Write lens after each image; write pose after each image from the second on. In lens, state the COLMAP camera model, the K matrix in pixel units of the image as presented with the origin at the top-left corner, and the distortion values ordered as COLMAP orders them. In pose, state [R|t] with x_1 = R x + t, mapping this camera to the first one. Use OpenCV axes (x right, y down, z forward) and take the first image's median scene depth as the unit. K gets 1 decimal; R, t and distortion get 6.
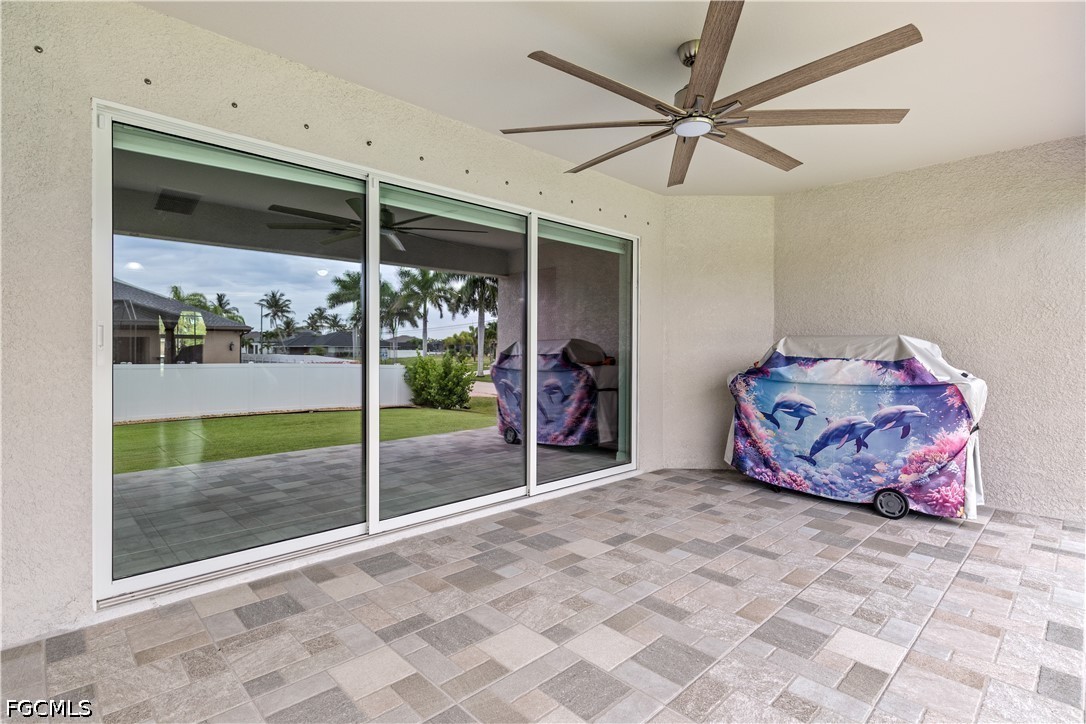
lens RADIAL K [[535.5, 0, 546.5], [0, 535.5, 354.1], [0, 0, 1]] dist [-0.006548, -0.001102]
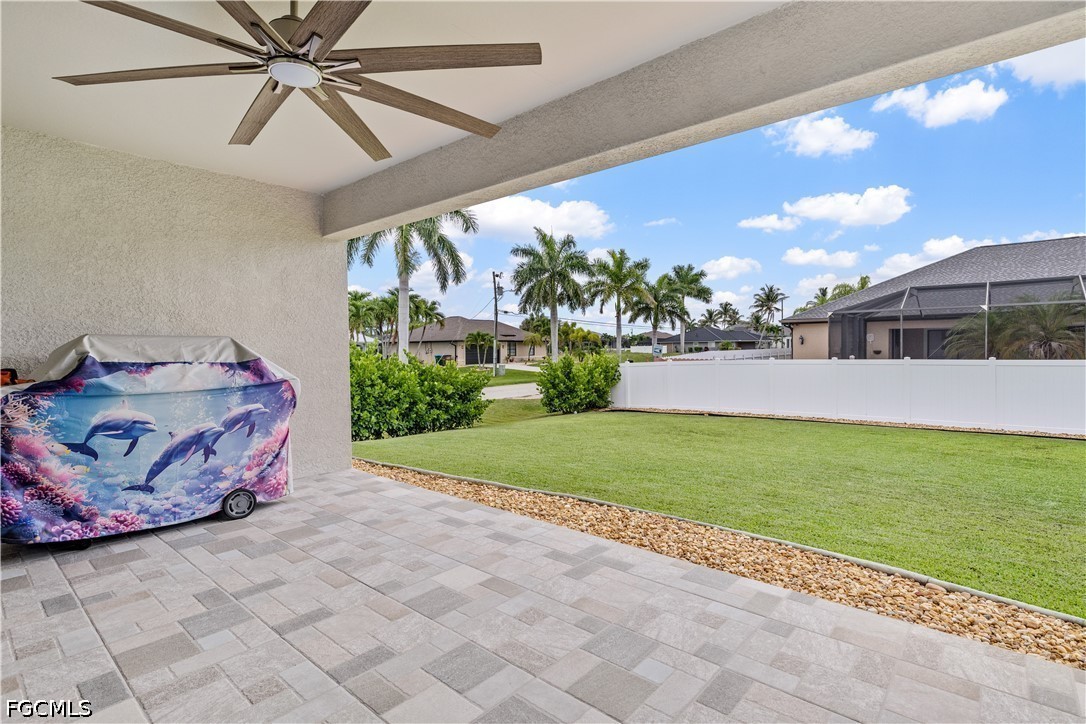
lens RADIAL K [[535.5, 0, 543.0], [0, 535.5, 362.7], [0, 0, 1]] dist [-0.006548, -0.001102]
pose [[-0.094491, -0.031280, 0.995034, -0.390597], [0.020906, 0.999223, 0.033397, -0.007639], [-0.995306, 0.023958, -0.093764, 0.500287]]
